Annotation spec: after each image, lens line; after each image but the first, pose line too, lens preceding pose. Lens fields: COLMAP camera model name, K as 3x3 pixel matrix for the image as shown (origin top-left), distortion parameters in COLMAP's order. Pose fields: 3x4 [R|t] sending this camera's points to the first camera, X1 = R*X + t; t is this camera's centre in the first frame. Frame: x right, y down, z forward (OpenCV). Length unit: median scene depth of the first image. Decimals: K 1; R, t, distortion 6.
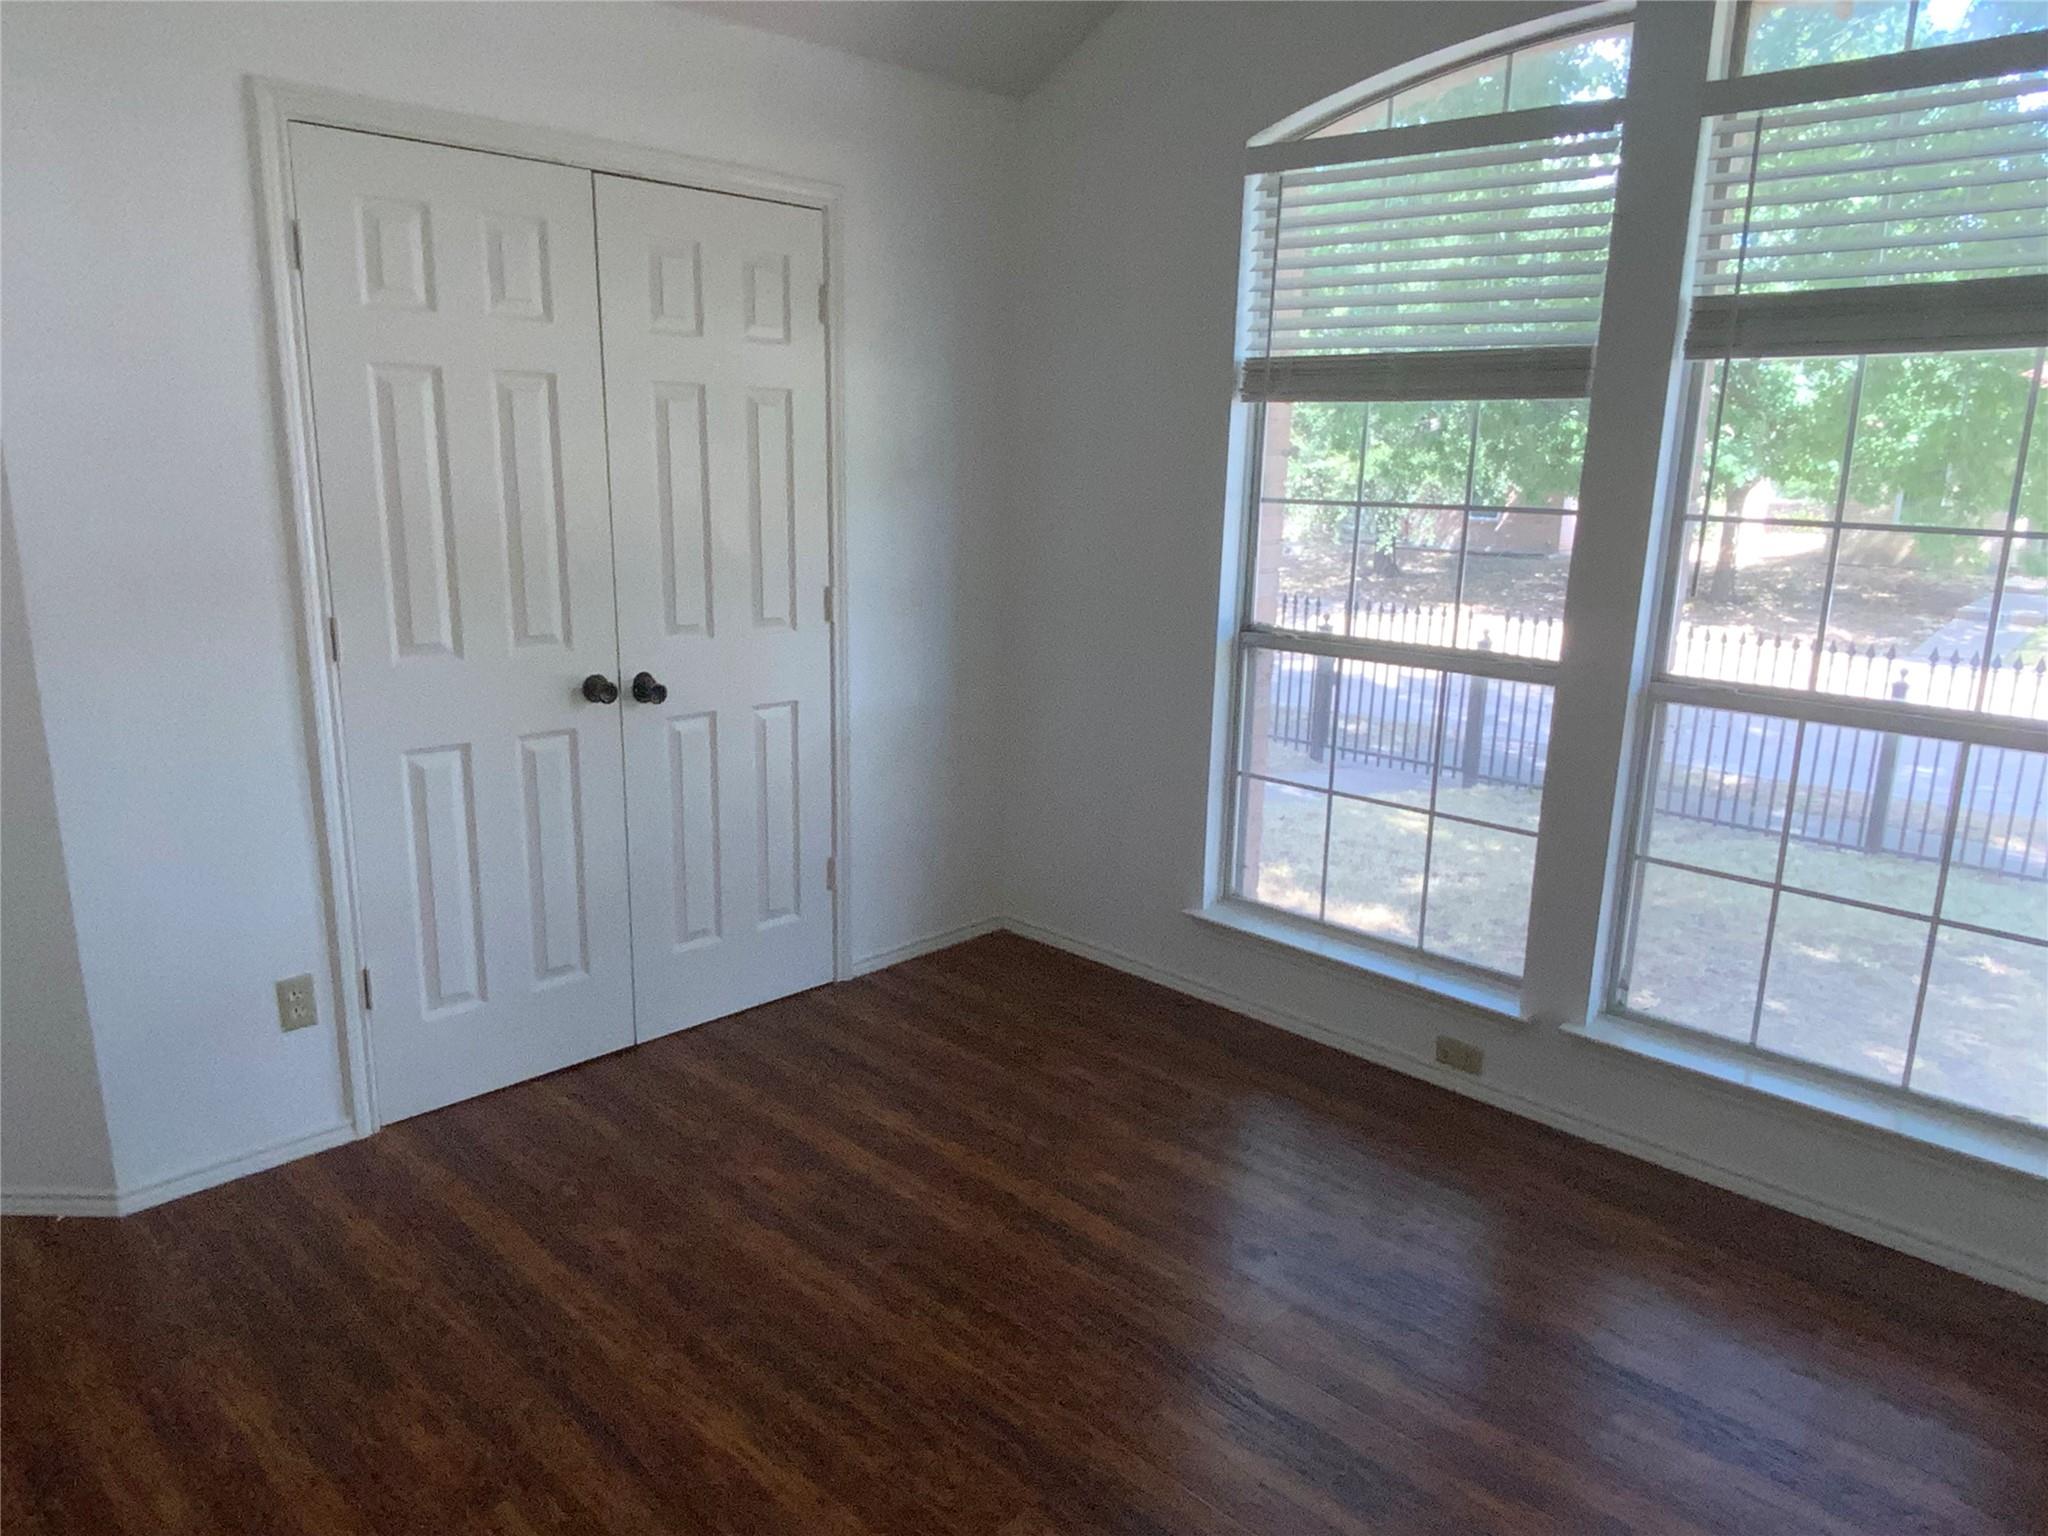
lens RADIAL K [[1327.7, 0, 1025.8], [0, 1327.7, 766.5], [0, 0, 1]] dist [0.001244, -0.011291]
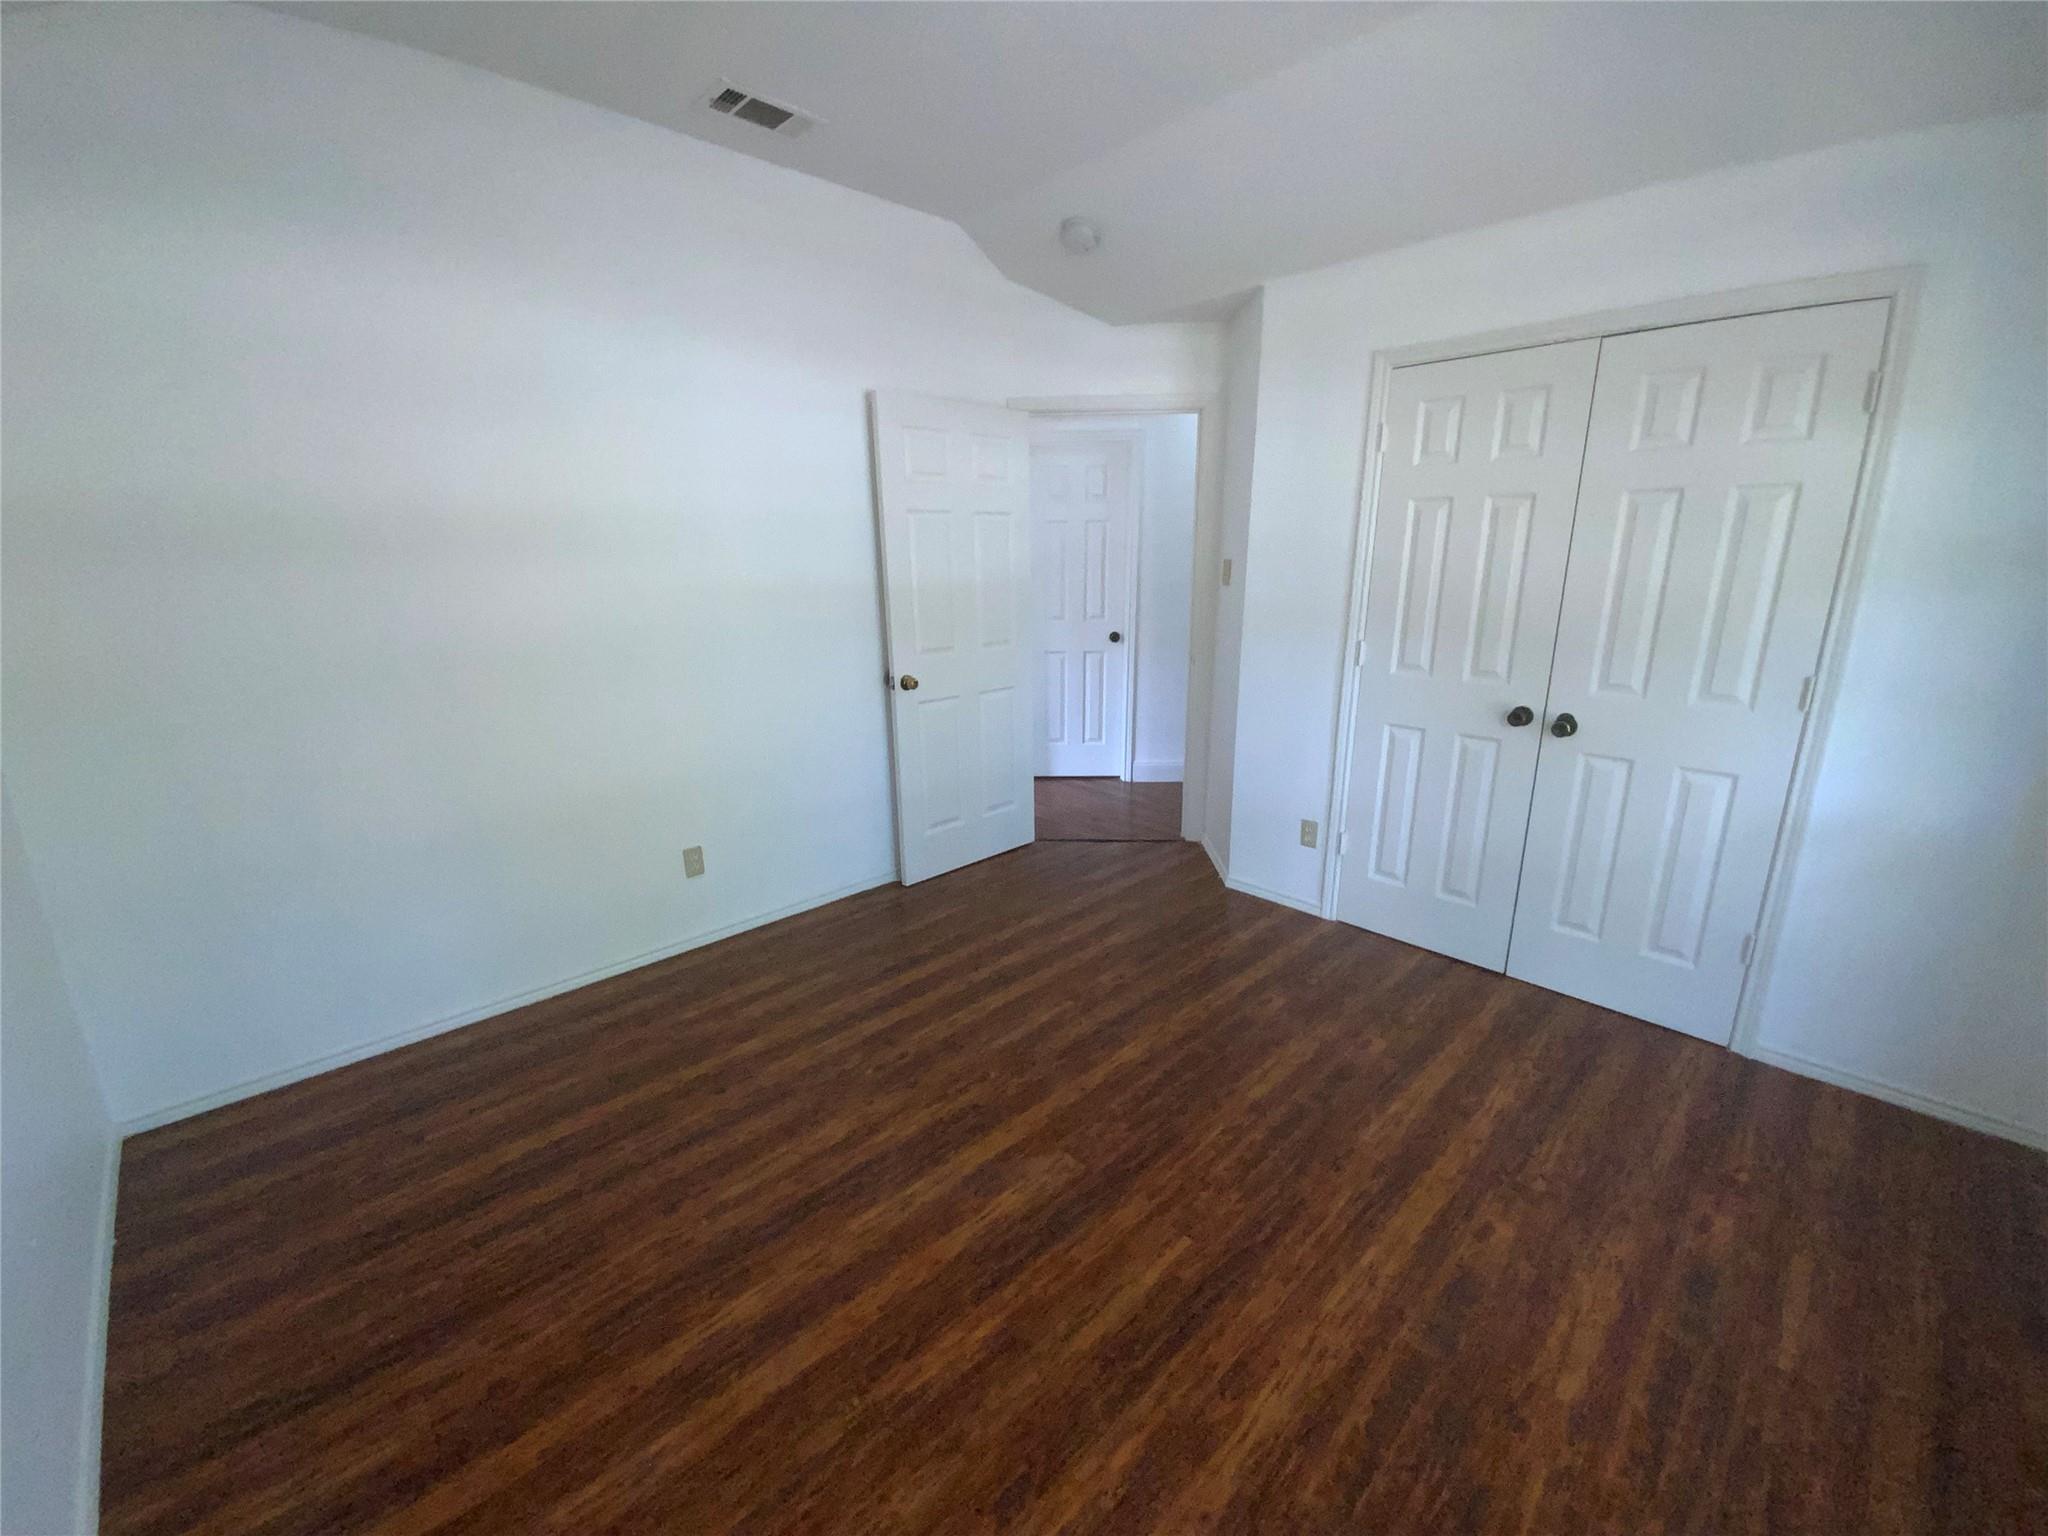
lens RADIAL K [[835.6, 0, 1020.4], [0, 835.6, 763.9], [0, 0, 1]] dist [-0.014050, -0.003012]
pose [[-0.036885, 0.228152, -0.972927, 0.616942], [-0.223345, 0.947080, 0.230558, -0.102865], [0.974041, 0.225803, 0.016024, 0.522145]]
